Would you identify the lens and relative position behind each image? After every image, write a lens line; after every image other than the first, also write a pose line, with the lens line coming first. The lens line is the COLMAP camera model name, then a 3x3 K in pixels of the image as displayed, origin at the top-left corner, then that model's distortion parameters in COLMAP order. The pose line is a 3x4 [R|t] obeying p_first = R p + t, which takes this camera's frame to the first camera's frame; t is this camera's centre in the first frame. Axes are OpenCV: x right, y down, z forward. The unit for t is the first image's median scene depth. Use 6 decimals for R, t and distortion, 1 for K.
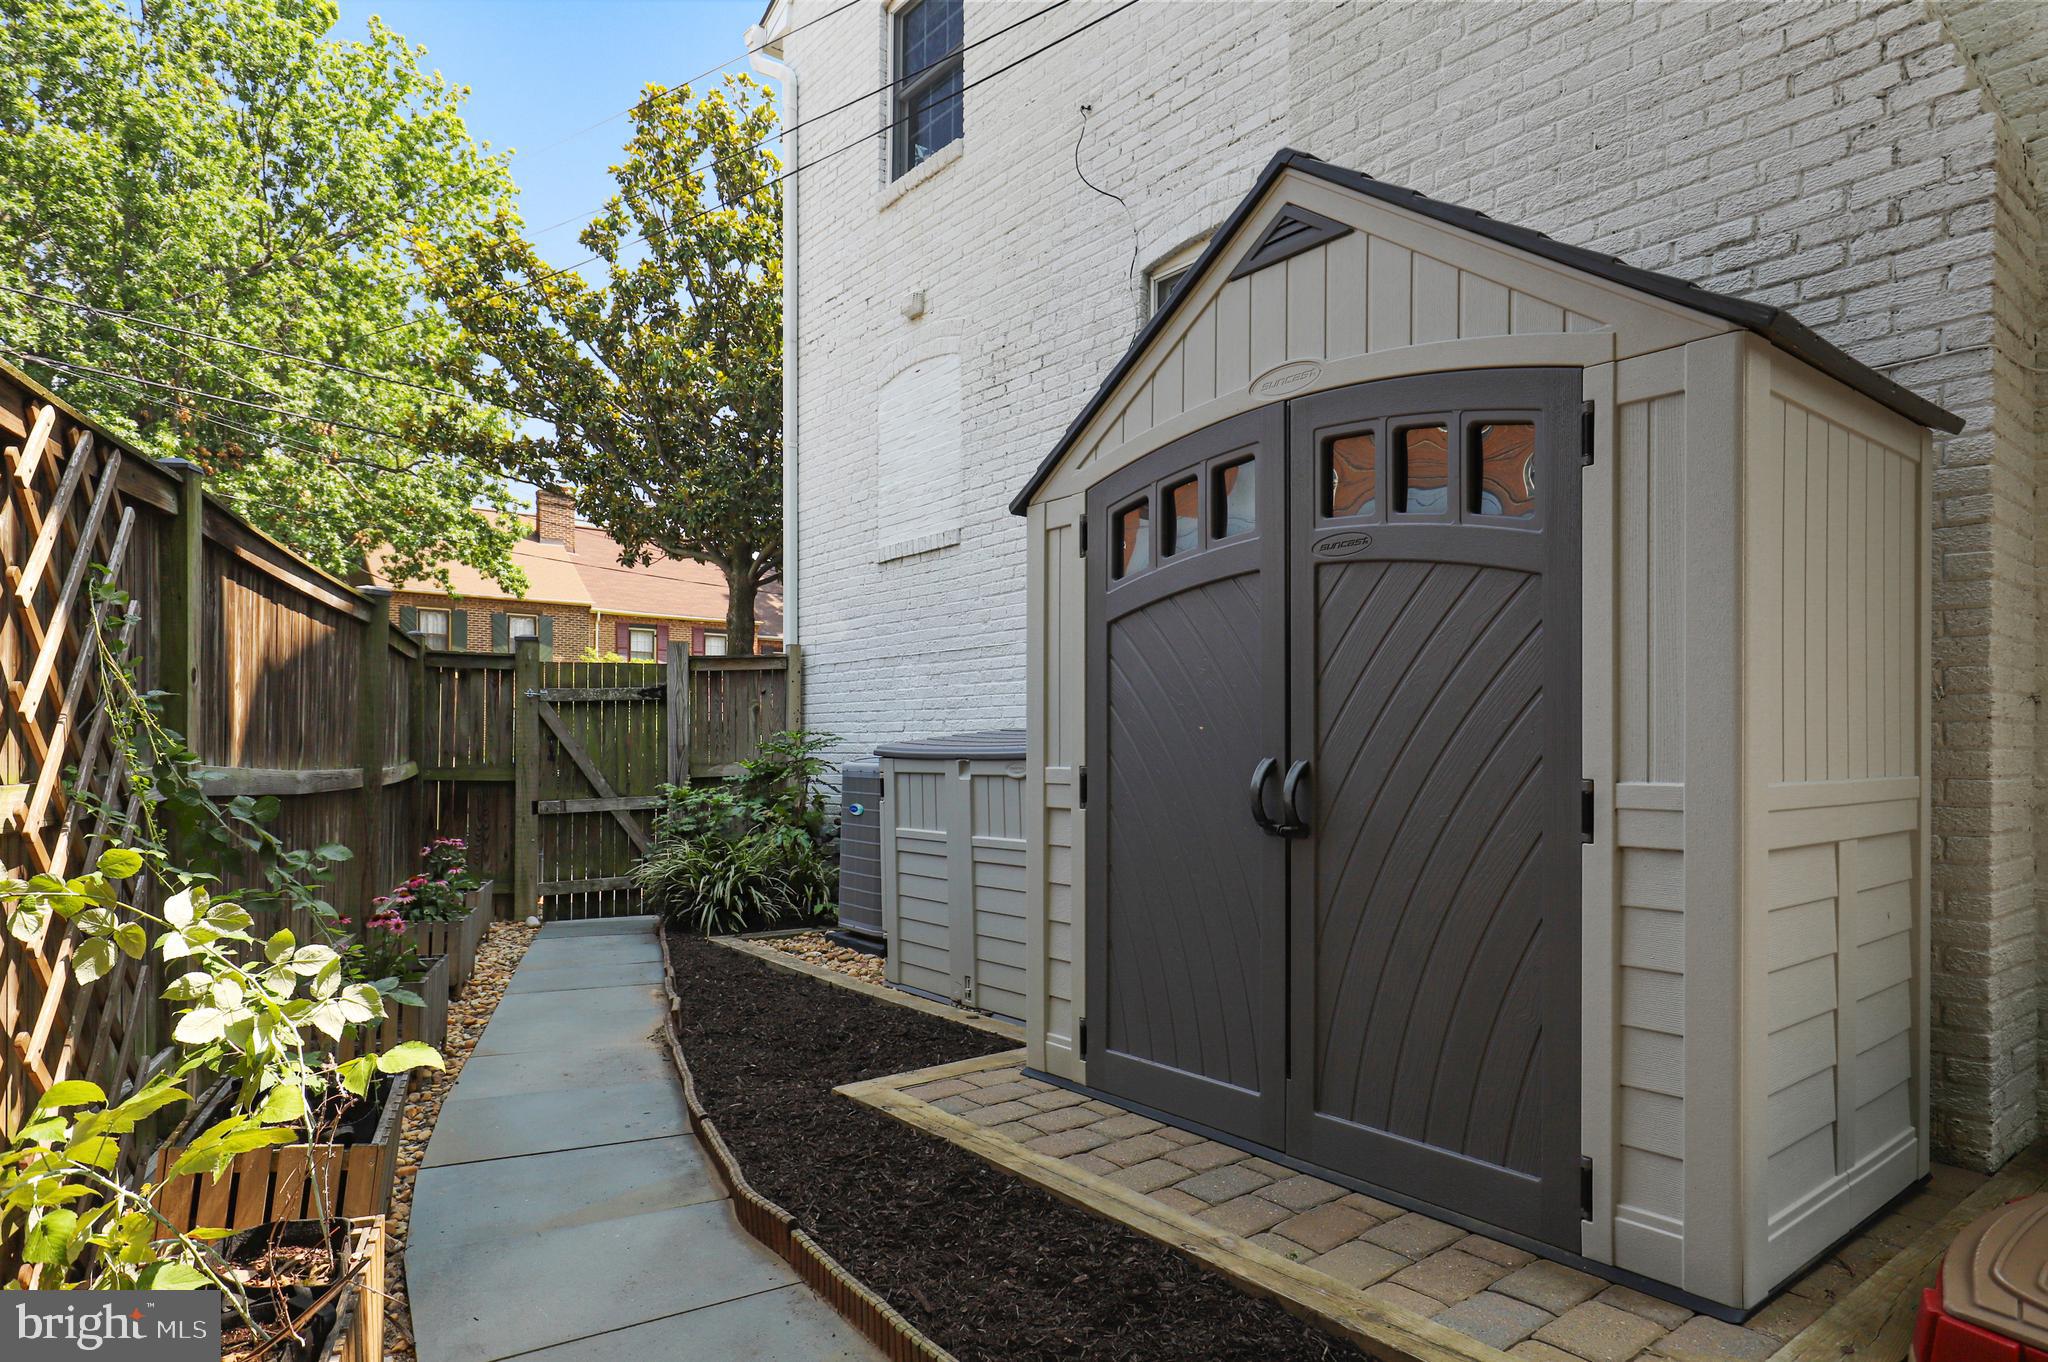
lens RADIAL K [[1188.5, 0, 1024.8], [0, 1188.5, 740.8], [0, 0, 1]] dist [0.000608, -0.001331]
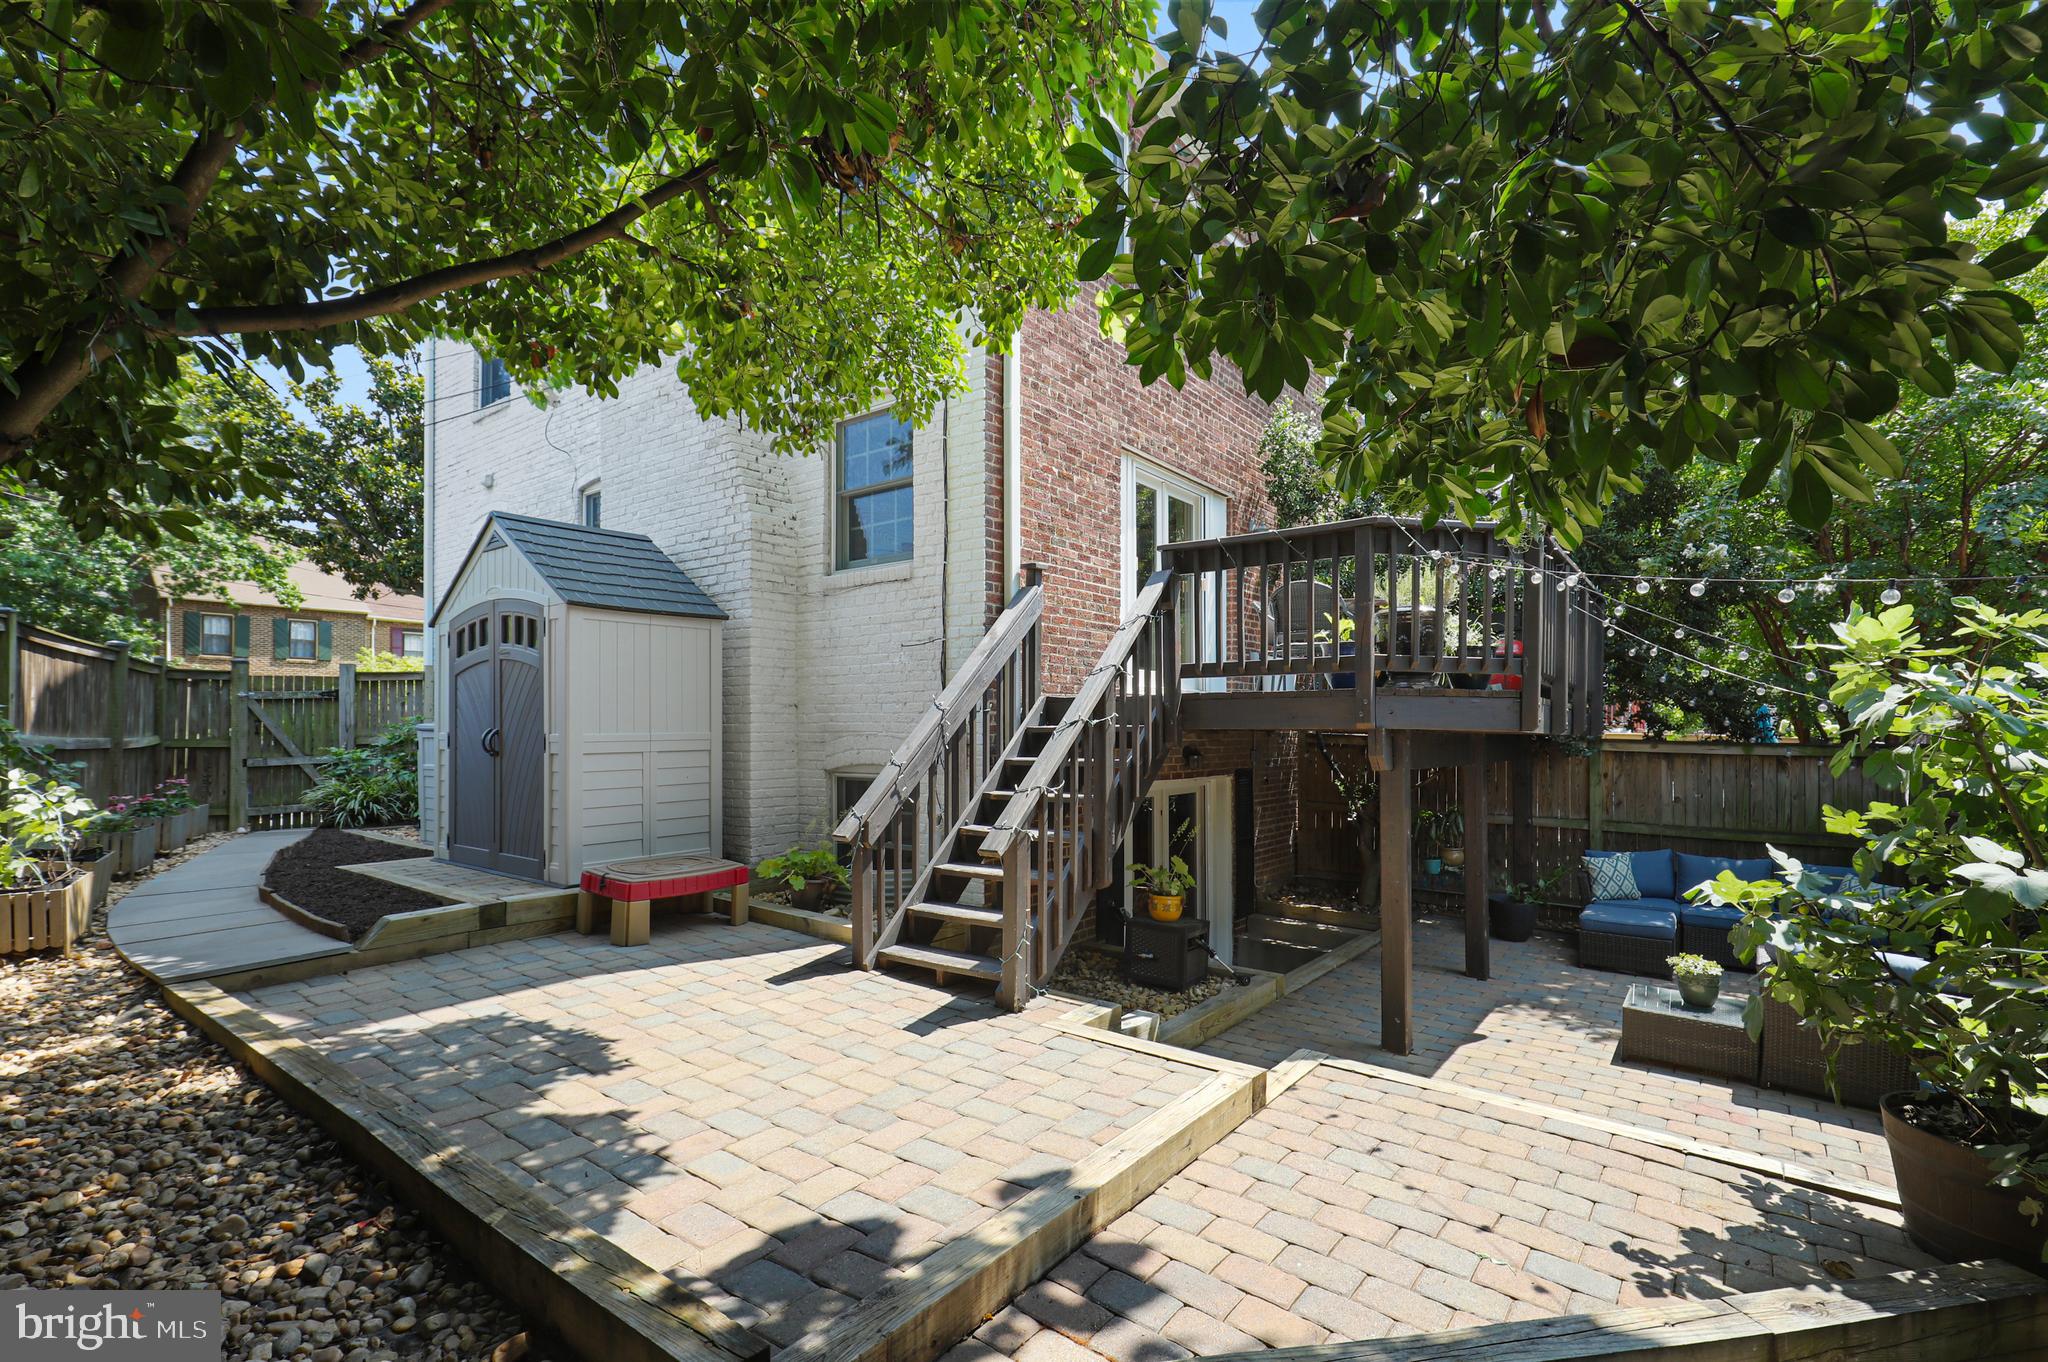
lens RADIAL K [[935.4, 0, 1022.4], [0, 935.4, 709.6], [0, 0, 1]] dist [0.001982, 0.000404]
pose [[0.972112, -0.000660, 0.234515, 0.337185], [0.003452, 0.999928, -0.011493, 0.000362], [-0.234490, 0.011982, 0.972045, -0.529320]]
